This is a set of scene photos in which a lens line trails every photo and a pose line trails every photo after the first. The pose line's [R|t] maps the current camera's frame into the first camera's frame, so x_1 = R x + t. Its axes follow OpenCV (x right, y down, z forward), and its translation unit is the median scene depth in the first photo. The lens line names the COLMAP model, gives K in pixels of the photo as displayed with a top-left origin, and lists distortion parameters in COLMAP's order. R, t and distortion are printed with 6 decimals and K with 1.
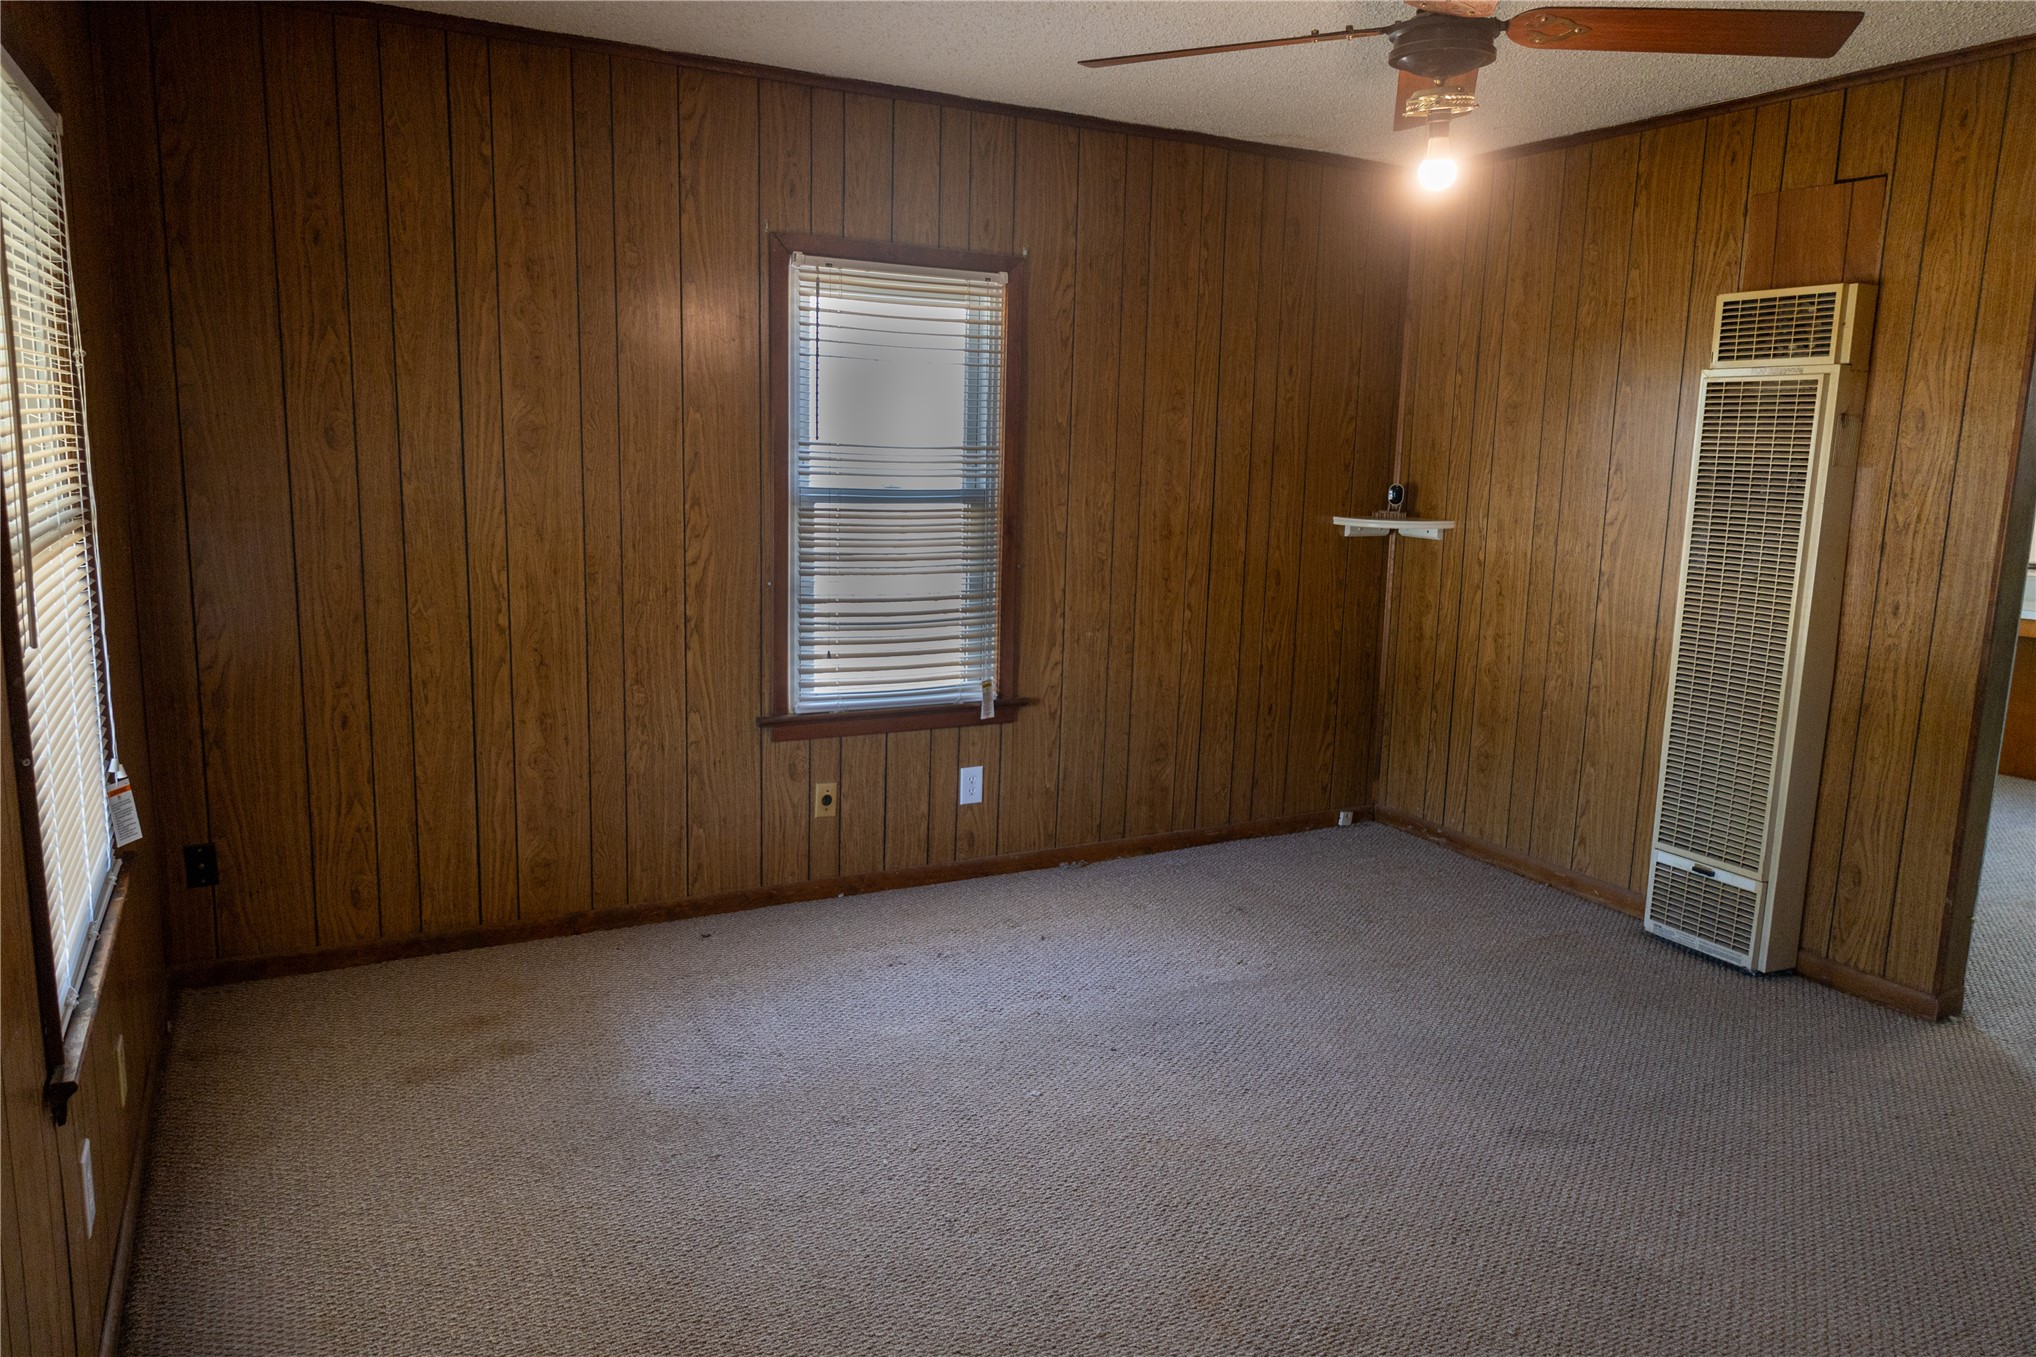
lens RADIAL K [[1376.2, 0, 1050.1], [0, 1376.2, 674.9], [0, 0, 1]] dist [-0.003152, -0.001702]
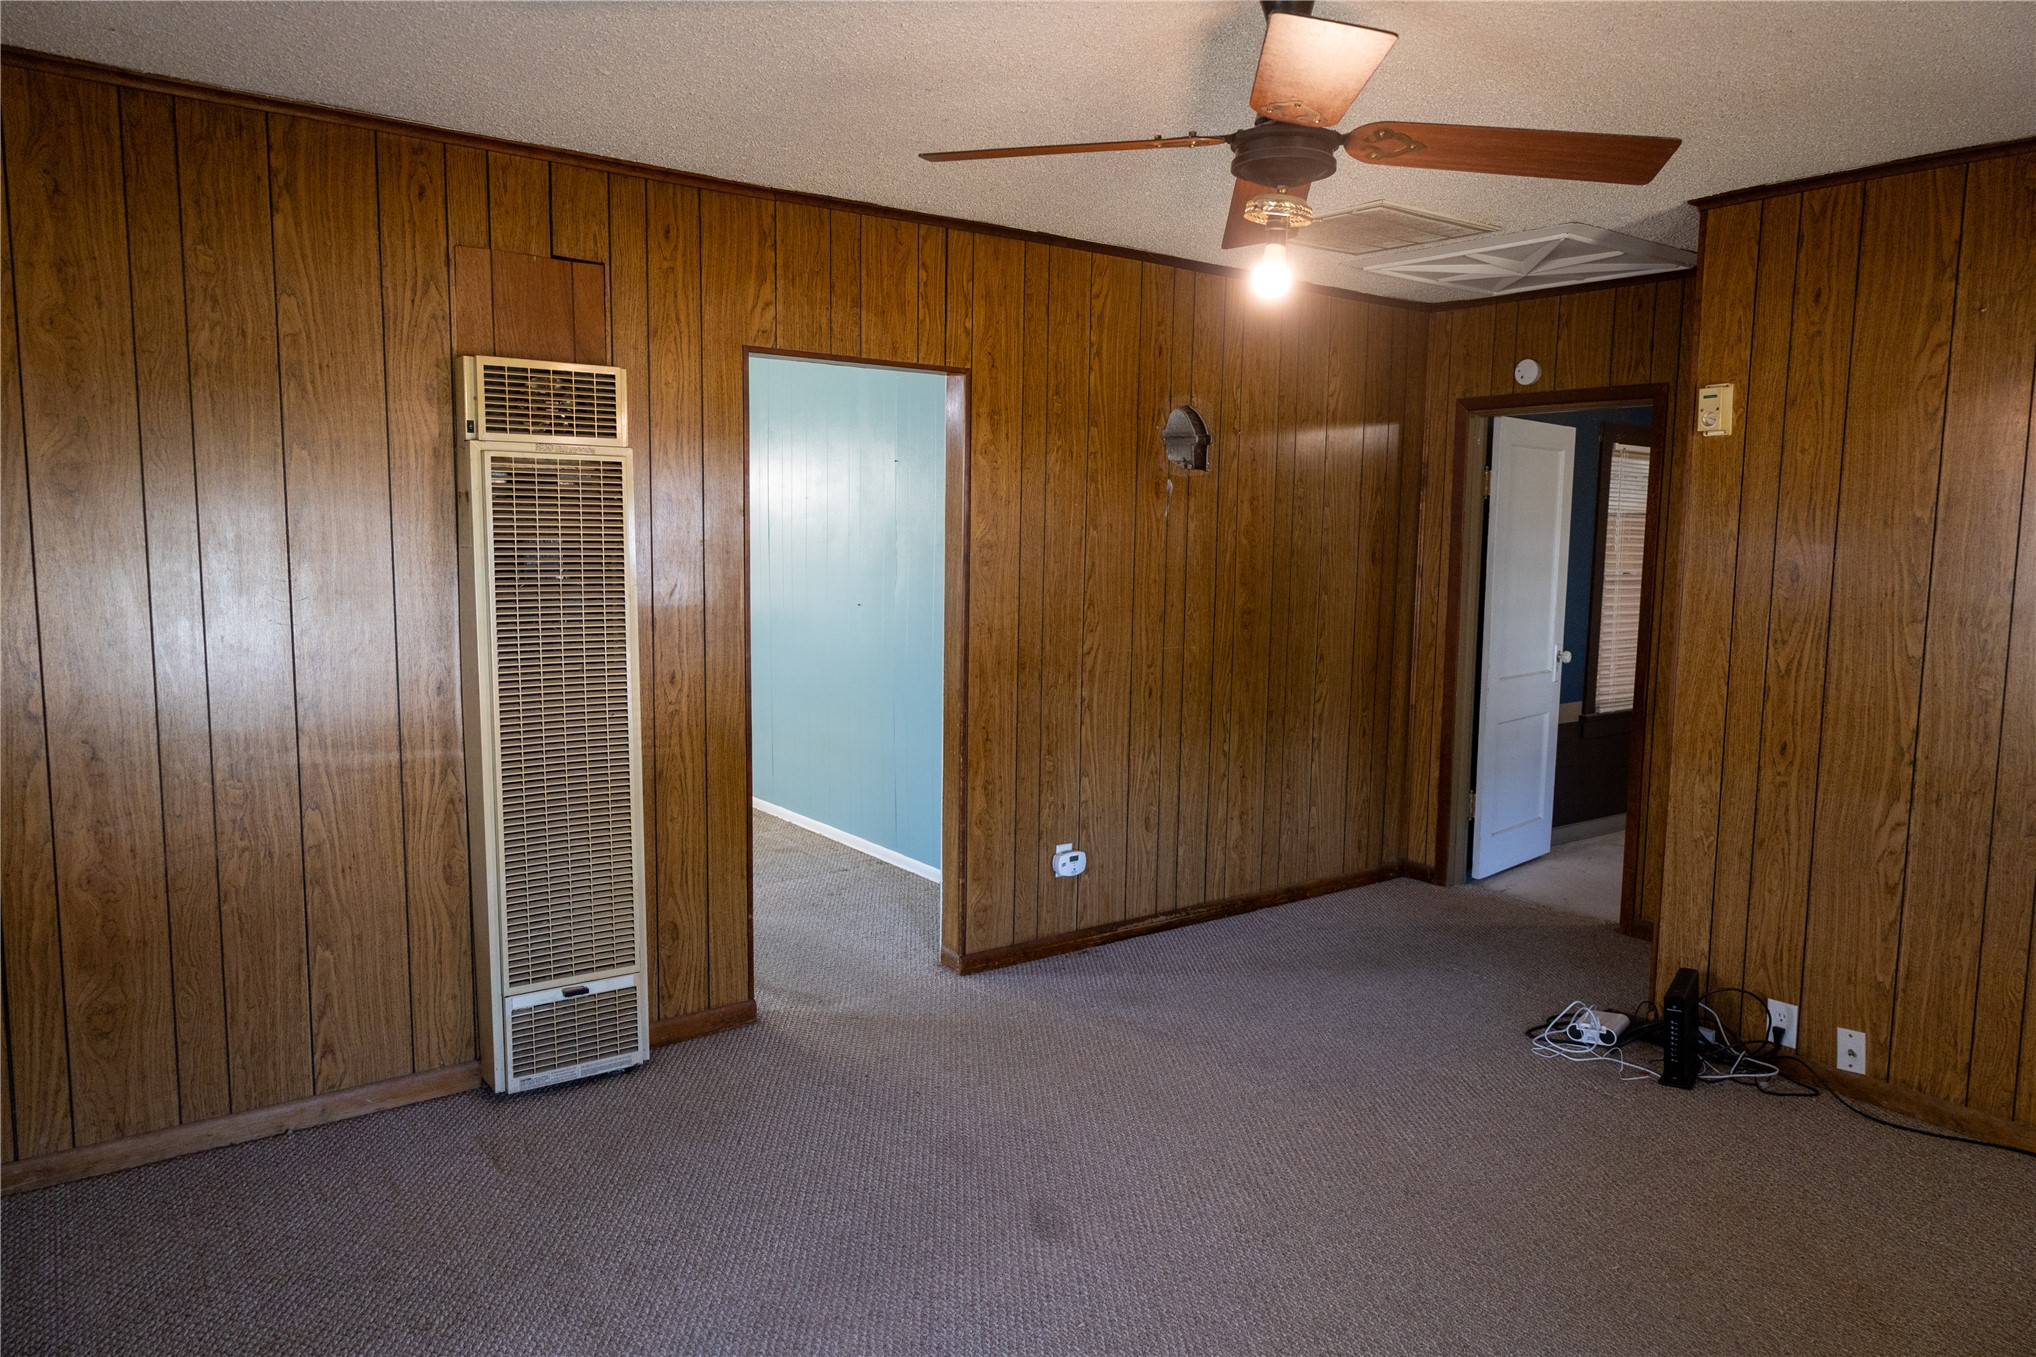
lens RADIAL K [[1305.7, 0, 1018.0], [0, 1305.7, 678.5], [0, 0, 1]] dist [-0.001967, 0.000131]
pose [[-0.128949, -0.133606, 0.982610, -0.408181], [0.151435, 0.976607, 0.152663, -0.156914], [-0.980020, 0.168488, -0.105700, 0.814331]]
